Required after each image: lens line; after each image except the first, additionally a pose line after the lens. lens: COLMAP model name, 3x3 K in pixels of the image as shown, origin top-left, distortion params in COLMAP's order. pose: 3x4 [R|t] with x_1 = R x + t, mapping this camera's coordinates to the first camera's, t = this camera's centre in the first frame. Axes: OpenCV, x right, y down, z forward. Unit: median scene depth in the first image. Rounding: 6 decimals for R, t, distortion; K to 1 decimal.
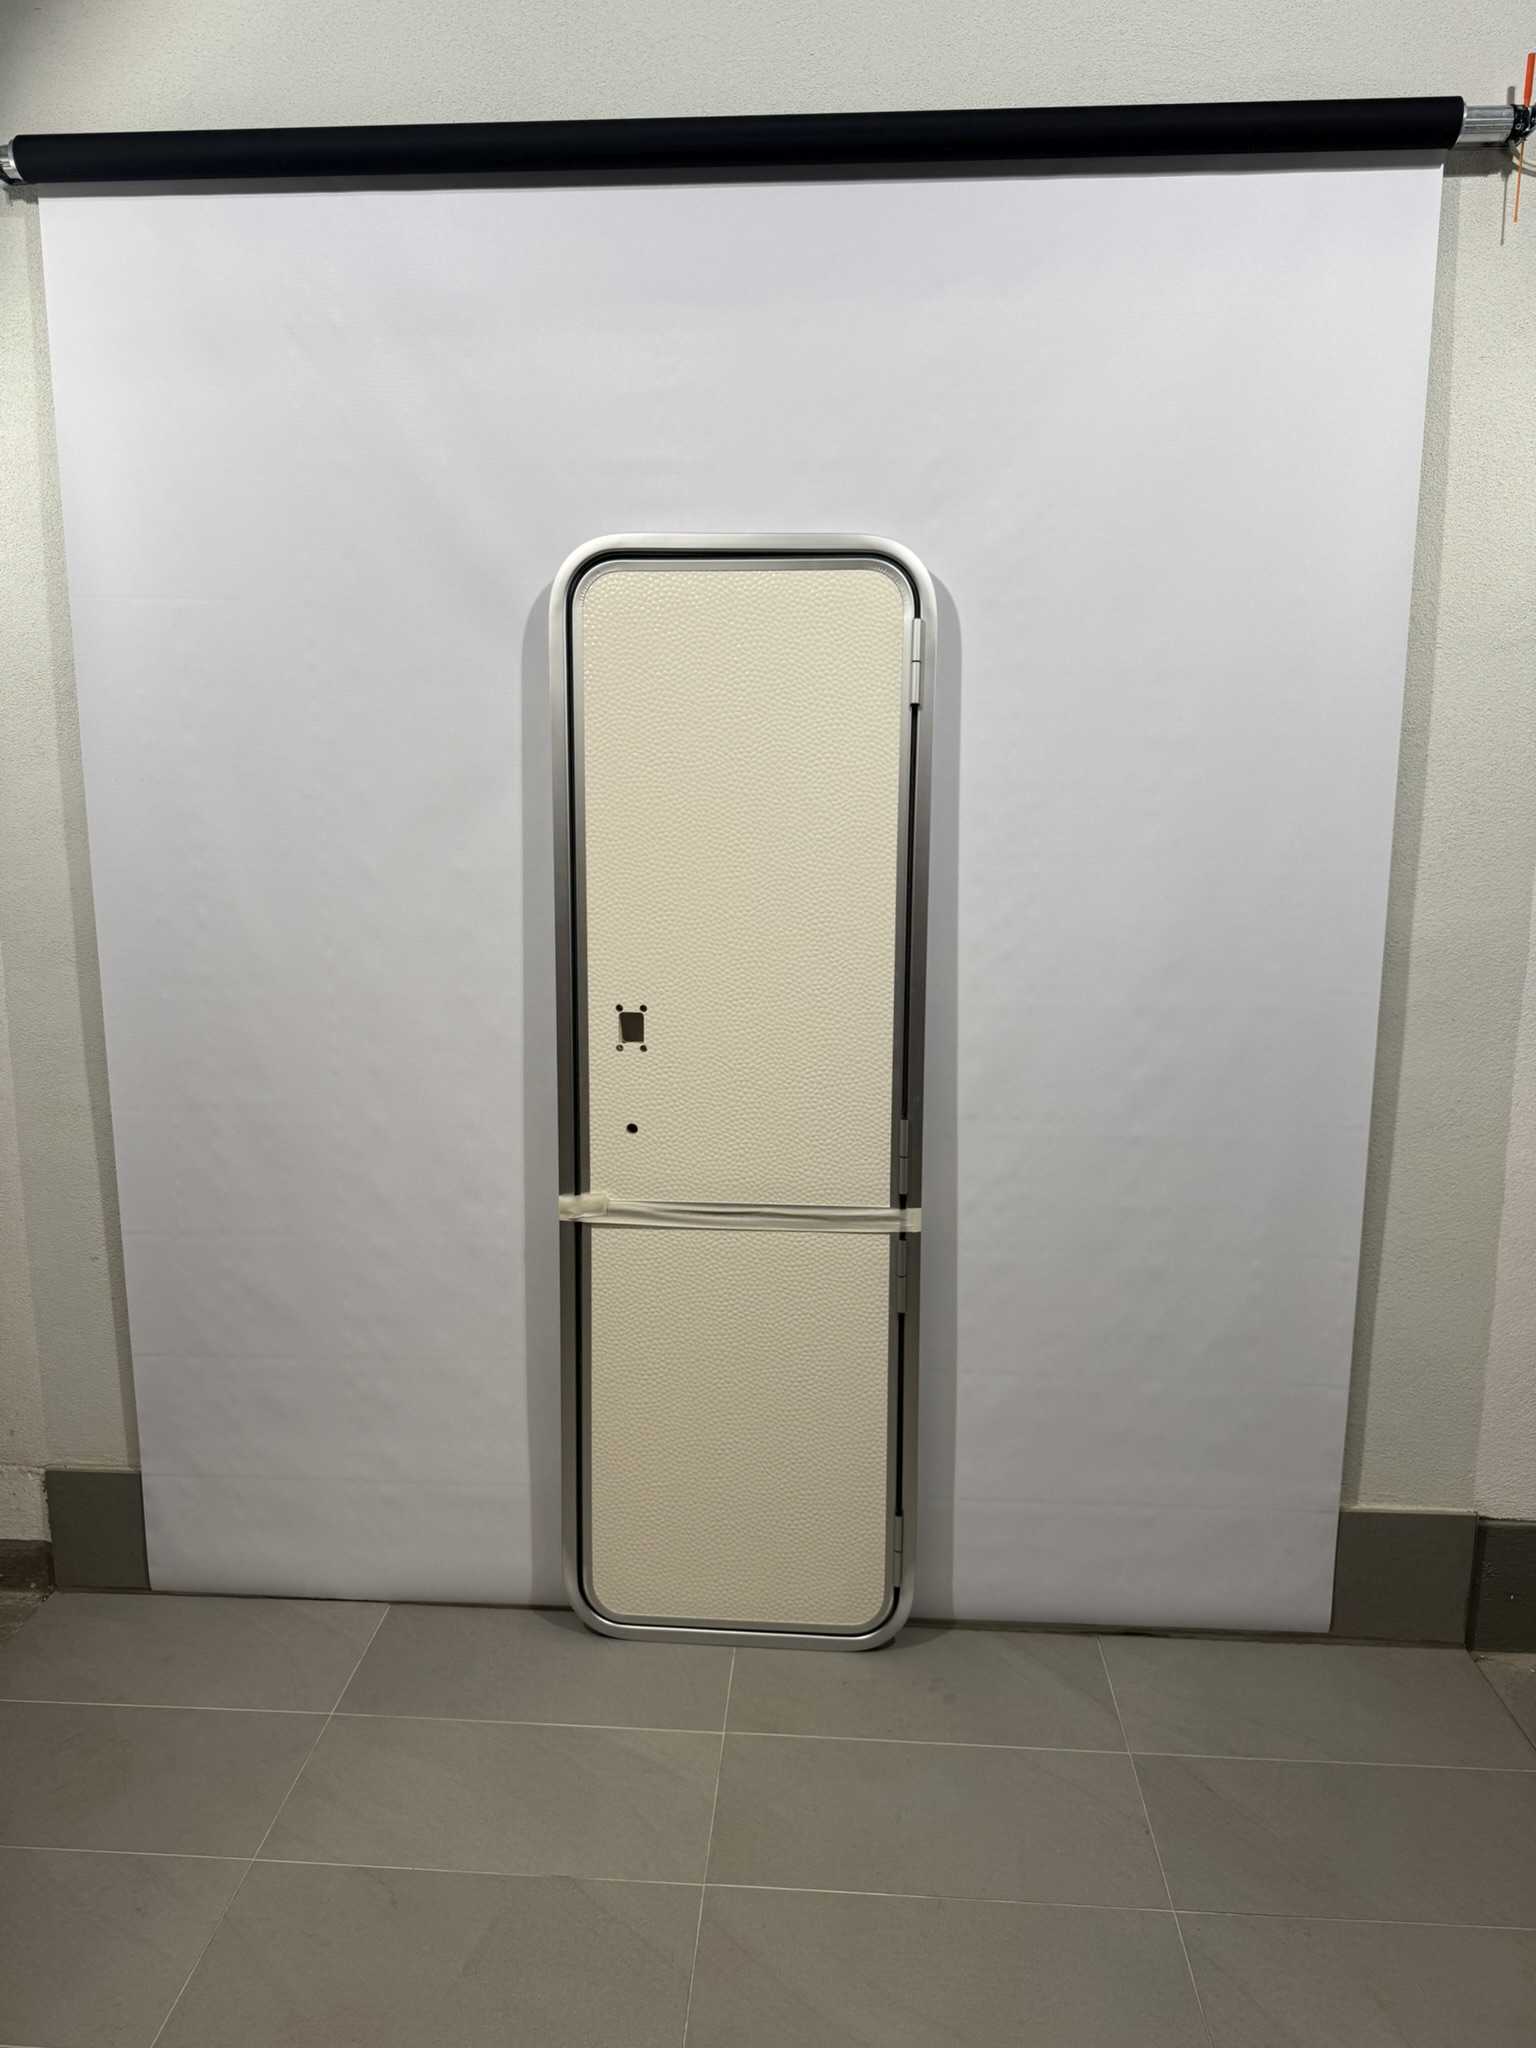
lens RADIAL K [[1439.2, 0, 768.0], [0, 1439.2, 1024.0], [0, 0, 1]] dist [0.057914, -0.110695]
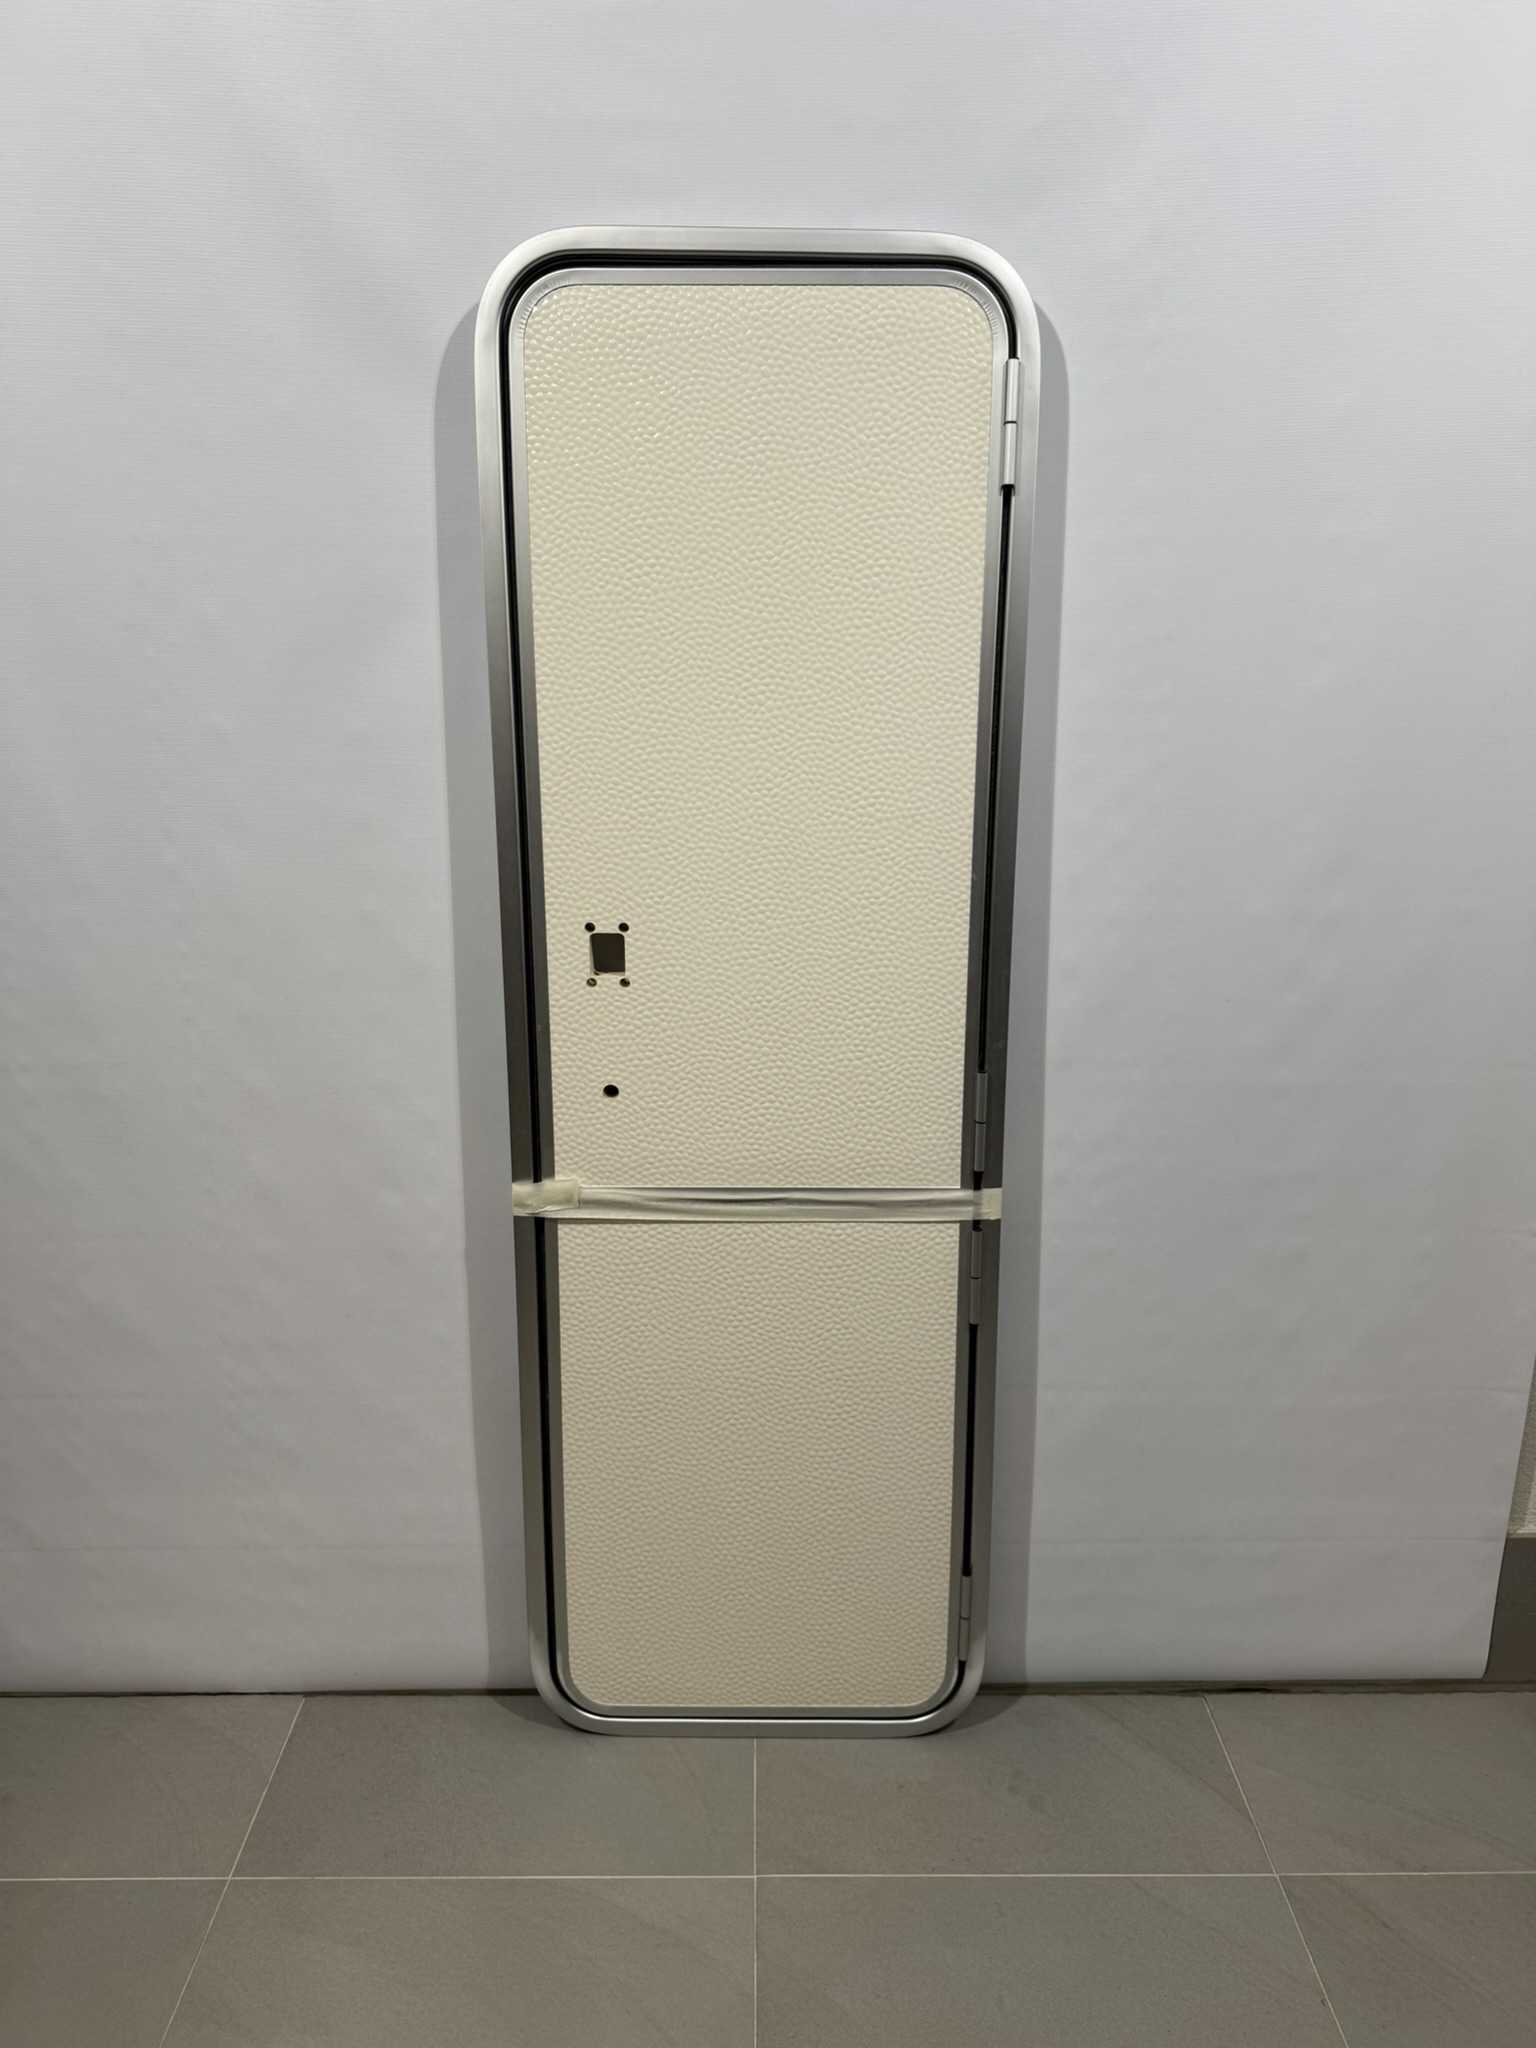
lens RADIAL K [[1439.2, 0, 768.0], [0, 1439.2, 1024.0], [0, 0, 1]] dist [0.057914, -0.110695]
pose [[0.997711, -0.019810, 0.064662, -0.060989], [0.013255, 0.994872, 0.100270, -0.033367], [-0.066317, -0.099183, 0.992857, 0.271295]]
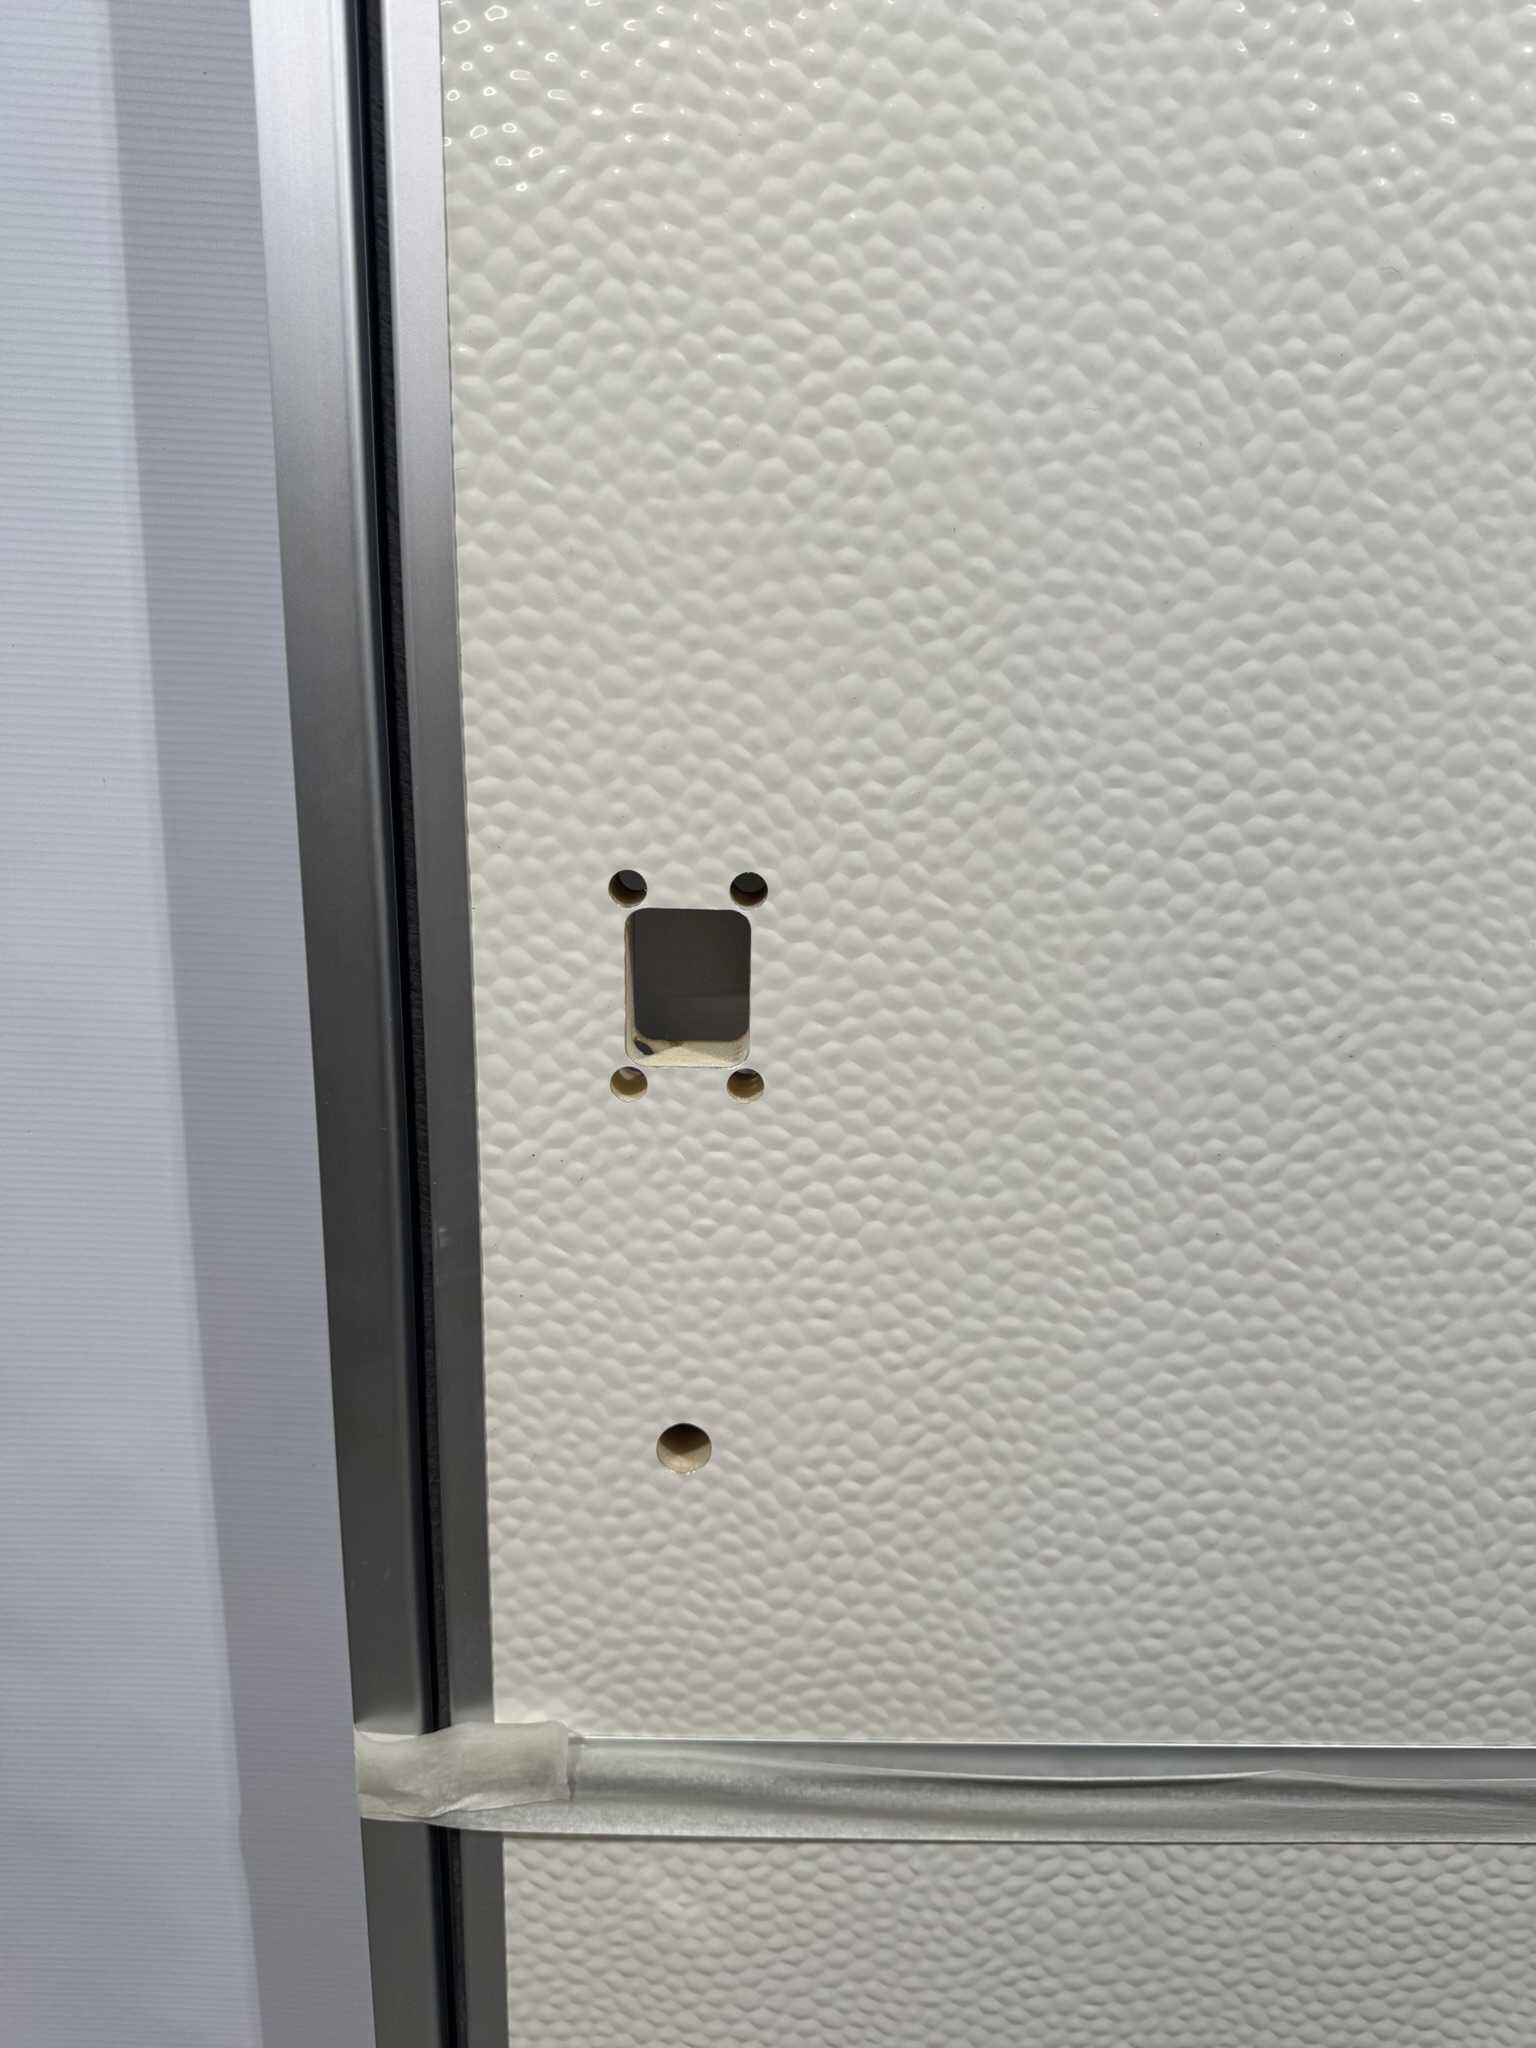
lens RADIAL K [[1439.2, 0, 768.0], [0, 1439.2, 1024.0], [0, 0, 1]] dist [0.057914, -0.110695]
pose [[0.997393, -0.004781, 0.072000, -0.096519], [-0.002526, 0.994877, 0.101059, -0.012209], [-0.072114, -0.100978, 0.992272, 0.784026]]
